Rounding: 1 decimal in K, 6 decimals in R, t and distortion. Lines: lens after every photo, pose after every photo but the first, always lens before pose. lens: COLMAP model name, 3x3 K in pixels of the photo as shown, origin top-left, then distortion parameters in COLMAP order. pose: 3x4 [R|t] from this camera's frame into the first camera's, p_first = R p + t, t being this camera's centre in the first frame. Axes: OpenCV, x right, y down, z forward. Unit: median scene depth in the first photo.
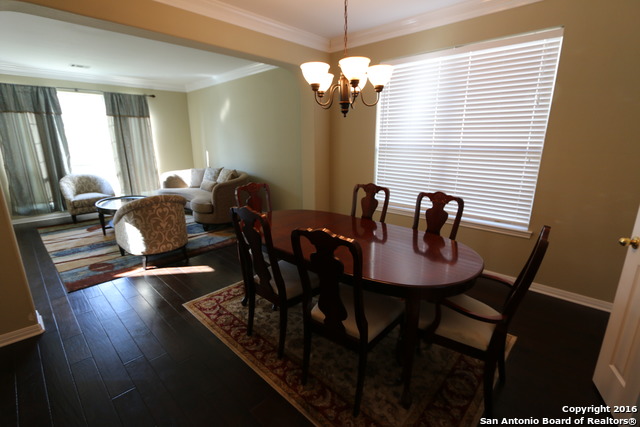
lens RADIAL K [[291.8, 0, 318.8], [0, 291.8, 214.2], [0, 0, 1]] dist [-0.014994, 0.000515]
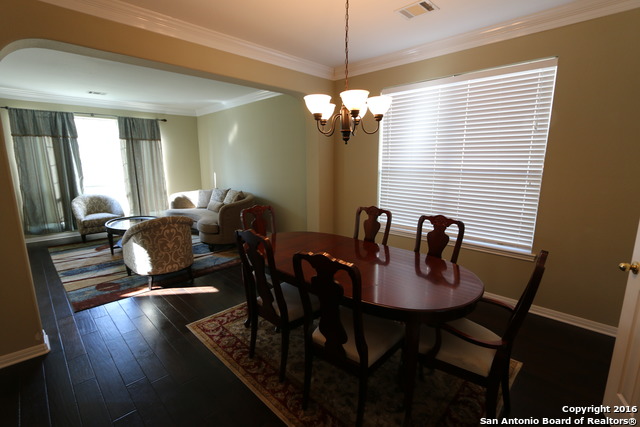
lens RADIAL K [[291.8, 0, 318.6], [0, 291.8, 215.1], [0, 0, 1]] dist [-0.014994, 0.000515]
pose [[0.999785, 0.003110, -0.020479, 0.009044], [-0.004434, 0.997880, -0.064922, -0.007749], [0.020233, 0.064999, 0.997680, -0.019368]]
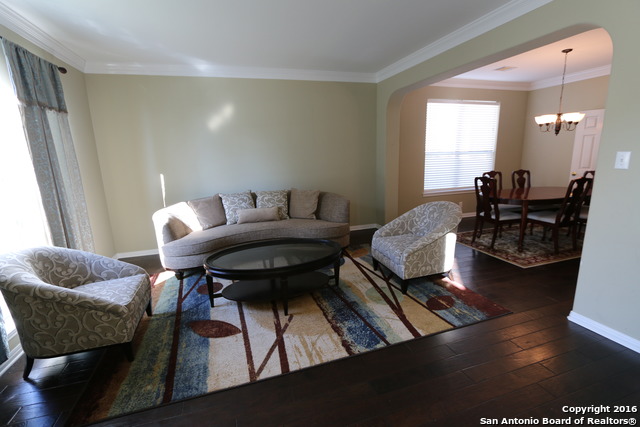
lens RADIAL K [[291.8, 0, 315.3], [0, 291.8, 217.3], [0, 0, 1]] dist [-0.014994, 0.000515]
pose [[0.490431, -0.200500, 0.848102, -2.387197], [0.242577, 0.966121, 0.088127, -0.324051], [-0.837039, 0.162510, 0.522452, 1.237465]]
